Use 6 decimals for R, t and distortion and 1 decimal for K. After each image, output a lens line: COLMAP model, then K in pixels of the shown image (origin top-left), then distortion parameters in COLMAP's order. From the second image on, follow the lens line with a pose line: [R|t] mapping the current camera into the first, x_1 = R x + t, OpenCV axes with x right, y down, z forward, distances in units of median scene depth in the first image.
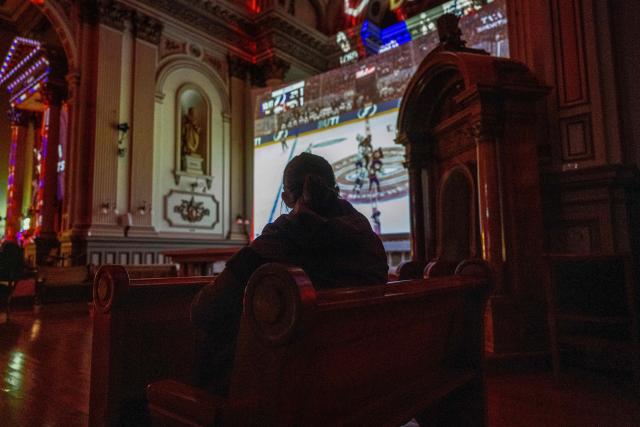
lens RADIAL K [[428.5, 0, 320.0], [0, 428.5, 213.5], [0, 0, 1]] dist [-0.000967, -0.002264]
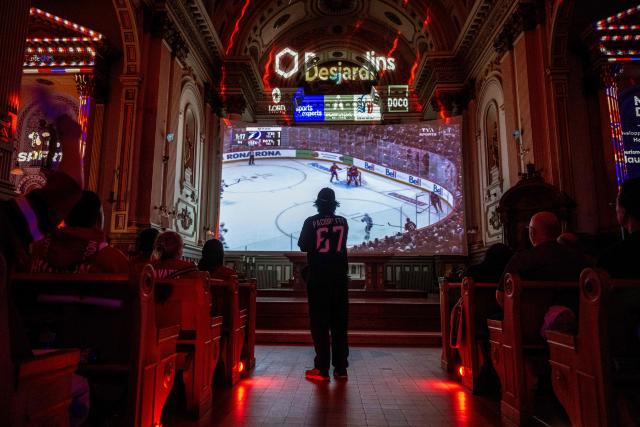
lens RADIAL K [[428.5, 0, 320.0], [0, 428.5, 213.5], [0, 0, 1]] dist [-0.000967, -0.002264]
pose [[0.790361, 0.118411, 0.601089, -0.651252], [-0.084020, 0.992823, -0.085104, 0.041548], [-0.606853, 0.016759, 0.794638, -0.069971]]
